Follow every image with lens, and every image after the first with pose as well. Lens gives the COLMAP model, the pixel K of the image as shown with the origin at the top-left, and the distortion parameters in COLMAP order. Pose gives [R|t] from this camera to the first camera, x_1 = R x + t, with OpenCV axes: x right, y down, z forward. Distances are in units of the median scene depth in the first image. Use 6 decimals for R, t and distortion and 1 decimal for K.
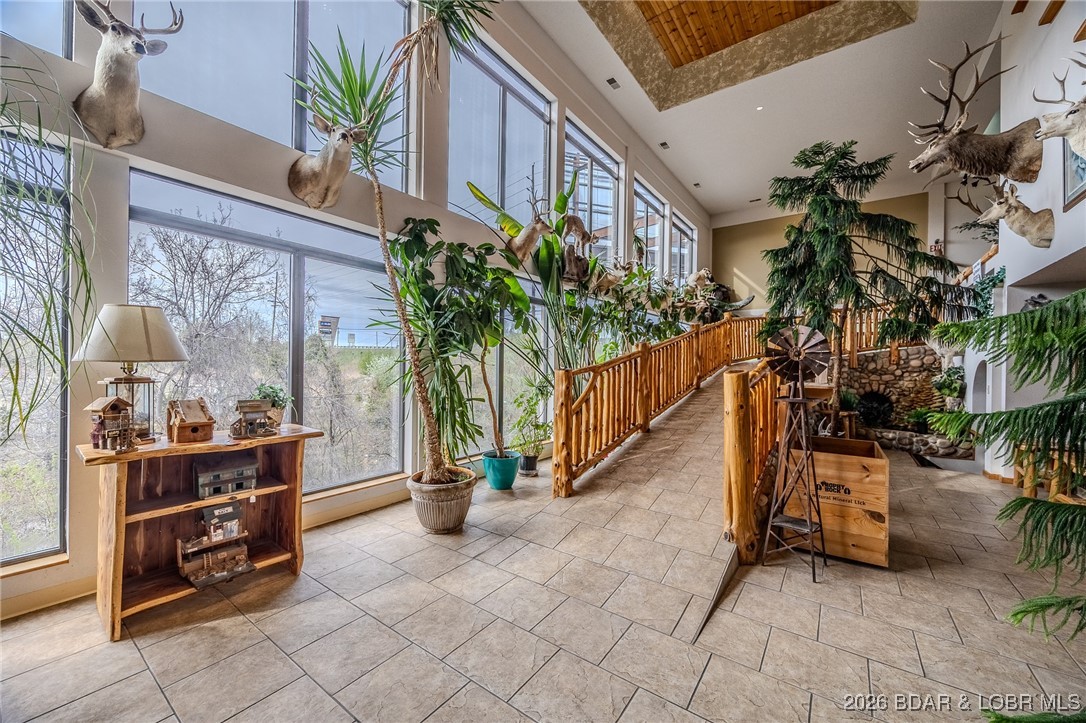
lens RADIAL K [[412.3, 0, 546.0], [0, 412.3, 365.4], [0, 0, 1]] dist [-0.003463, 0.000080]
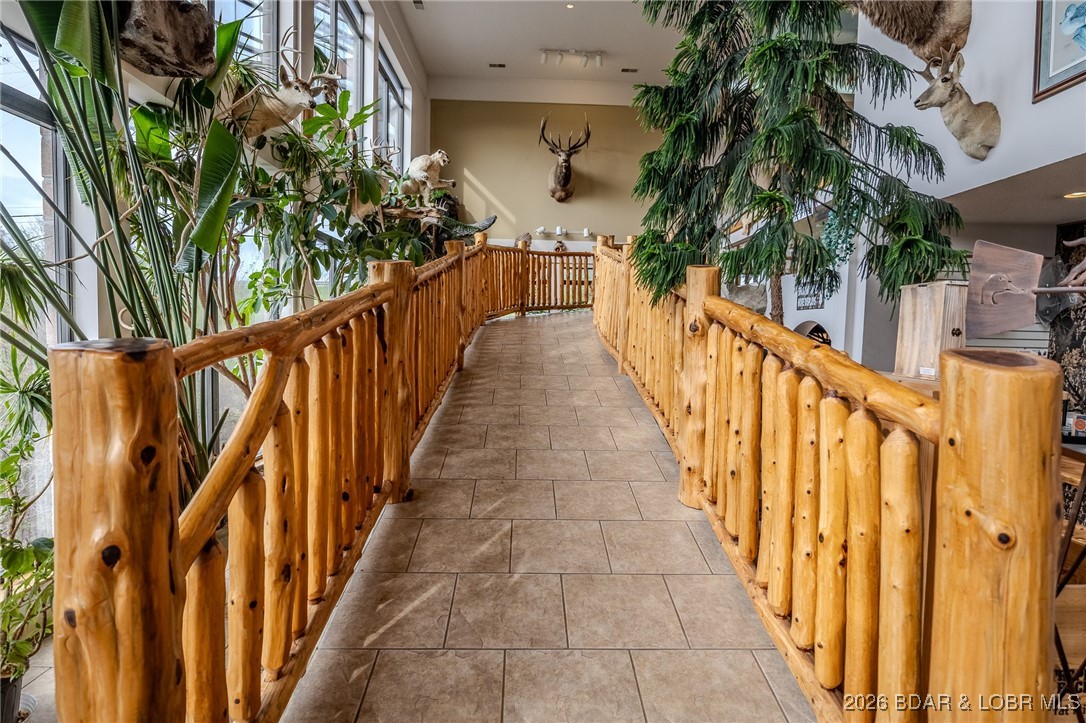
lens RADIAL K [[577.2, 0, 548.3], [0, 577.2, 361.5], [0, 0, 1]] dist [-0.003062, -0.001014]
pose [[0.794117, -0.031227, 0.606962, 0.027894], [-0.010651, 0.997811, 0.065270, -0.001446], [-0.607672, -0.058296, 0.792046, 0.480390]]
